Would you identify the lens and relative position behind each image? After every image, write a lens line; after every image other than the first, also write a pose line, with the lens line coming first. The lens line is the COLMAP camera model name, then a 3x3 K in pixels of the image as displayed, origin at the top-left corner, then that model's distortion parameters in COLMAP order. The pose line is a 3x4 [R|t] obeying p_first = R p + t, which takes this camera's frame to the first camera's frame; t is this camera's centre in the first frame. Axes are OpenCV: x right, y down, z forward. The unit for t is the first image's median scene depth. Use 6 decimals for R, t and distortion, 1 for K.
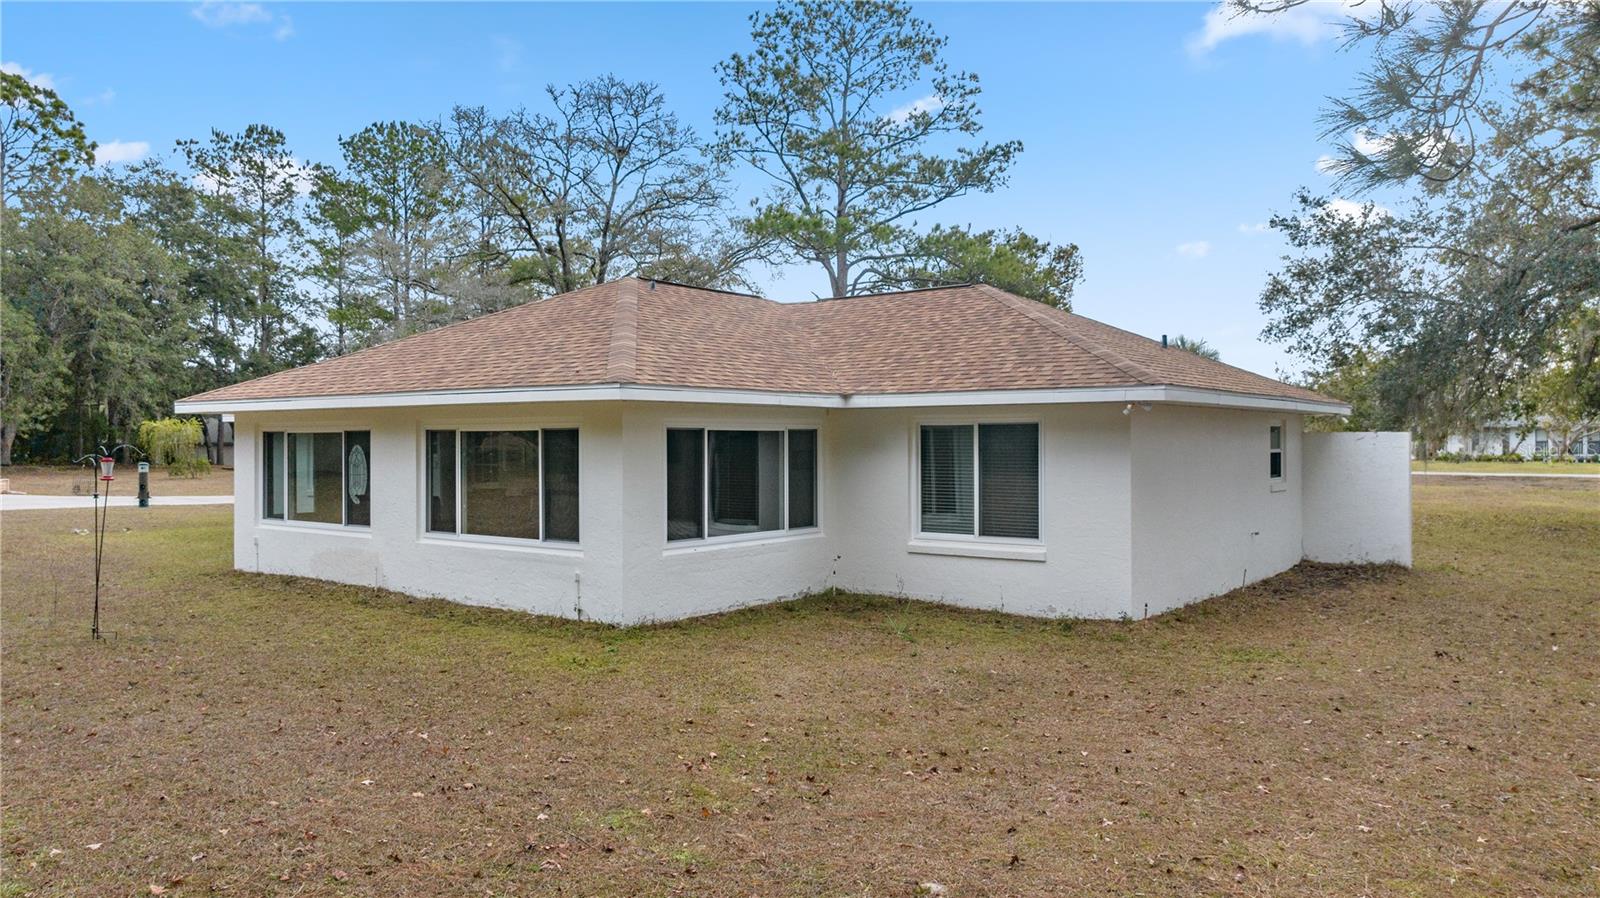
lens RADIAL K [[1132.2, 0, 812.0], [0, 1132.2, 445.1], [0, 0, 1]] dist [-0.021469, 0.012563]
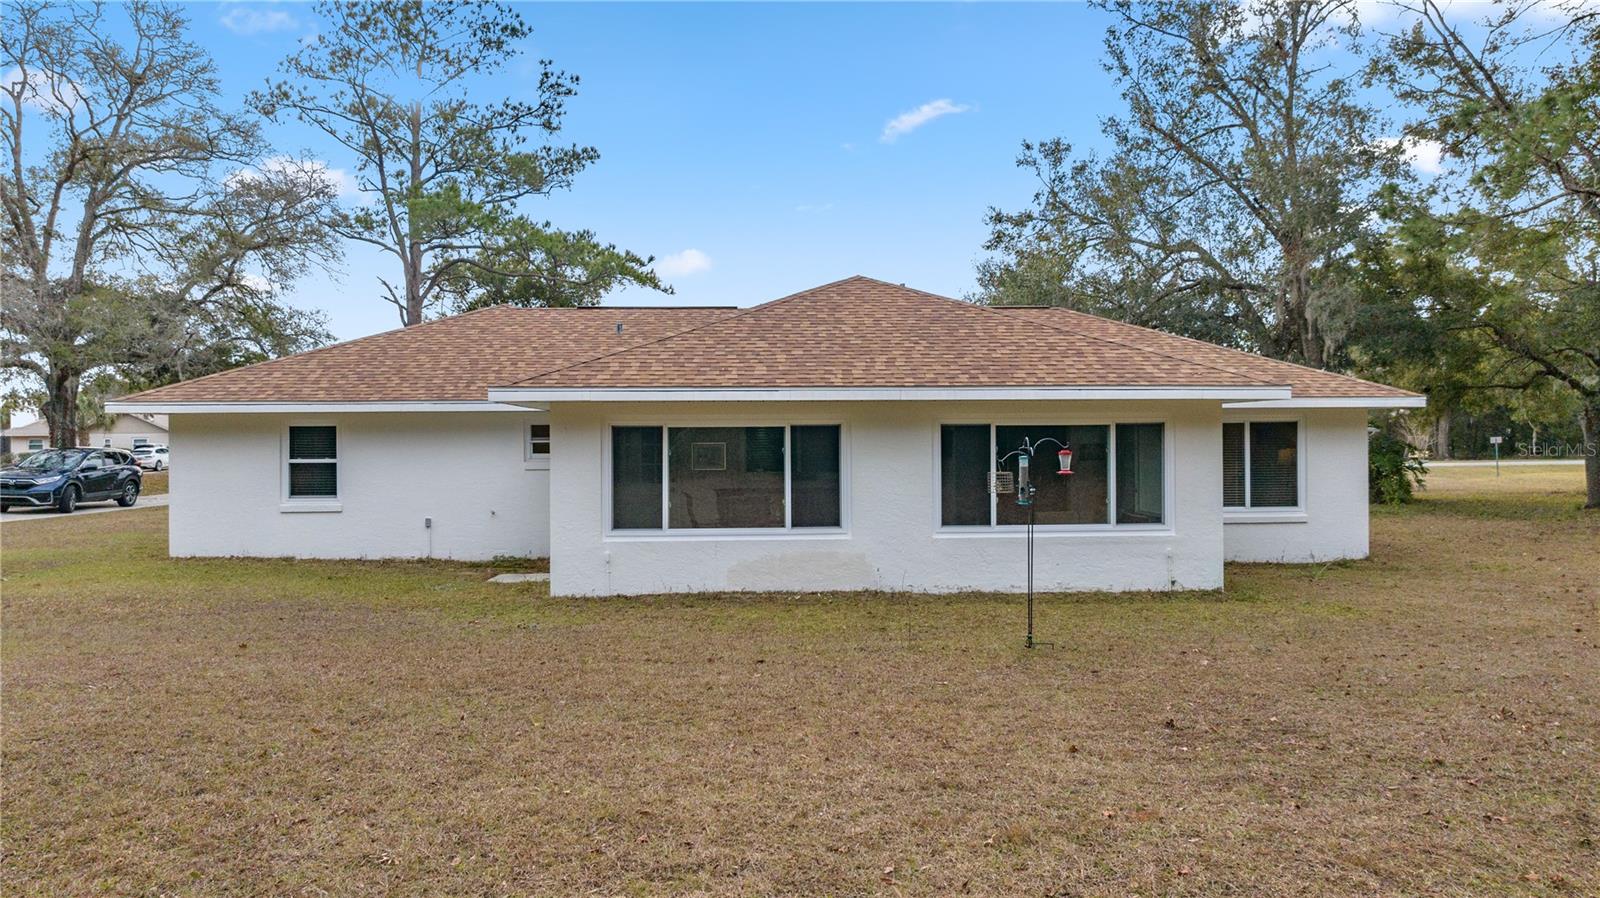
lens RADIAL K [[1132.2, 0, 794.4], [0, 1132.2, 442.6], [0, 0, 1]] dist [-0.021469, 0.012563]
pose [[0.761098, -0.003515, 0.648628, -0.925961], [0.006500, 0.999976, -0.002208, 0.003534], [-0.648605, 0.005897, 0.761103, 0.281640]]
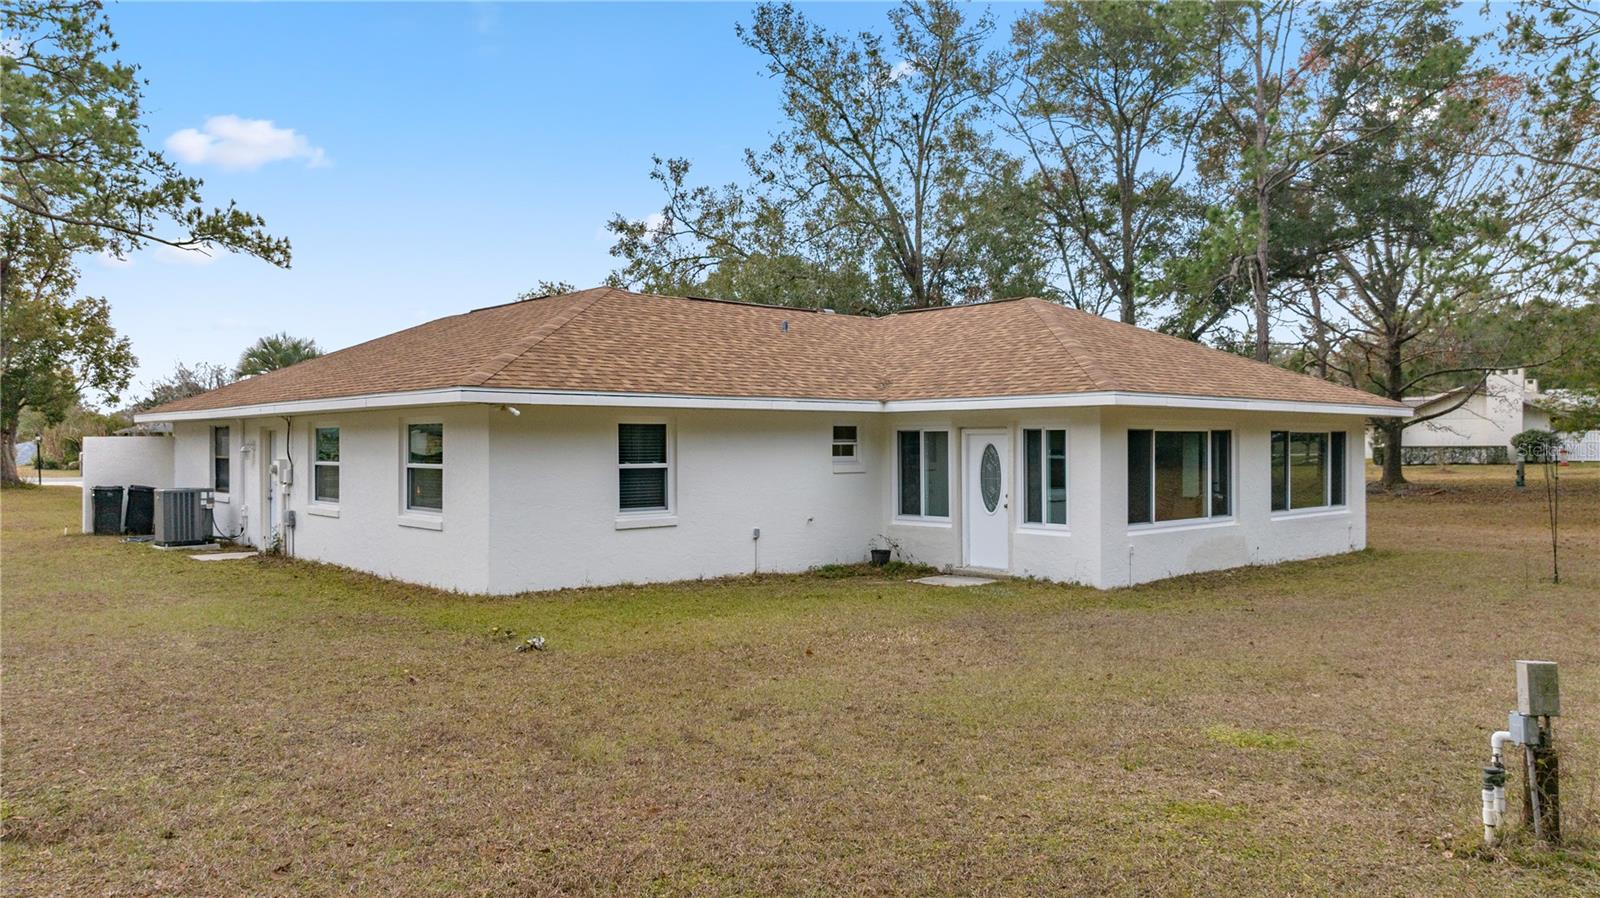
lens RADIAL K [[1132.2, 0, 807.0], [0, 1132.2, 453.8], [0, 0, 1]] dist [-0.021469, 0.012563]
pose [[0.189171, -0.007753, 0.981913, -1.430764], [0.007151, 0.999953, 0.006518, 0.001154], [-0.981918, 0.005788, 0.189218, 1.097059]]
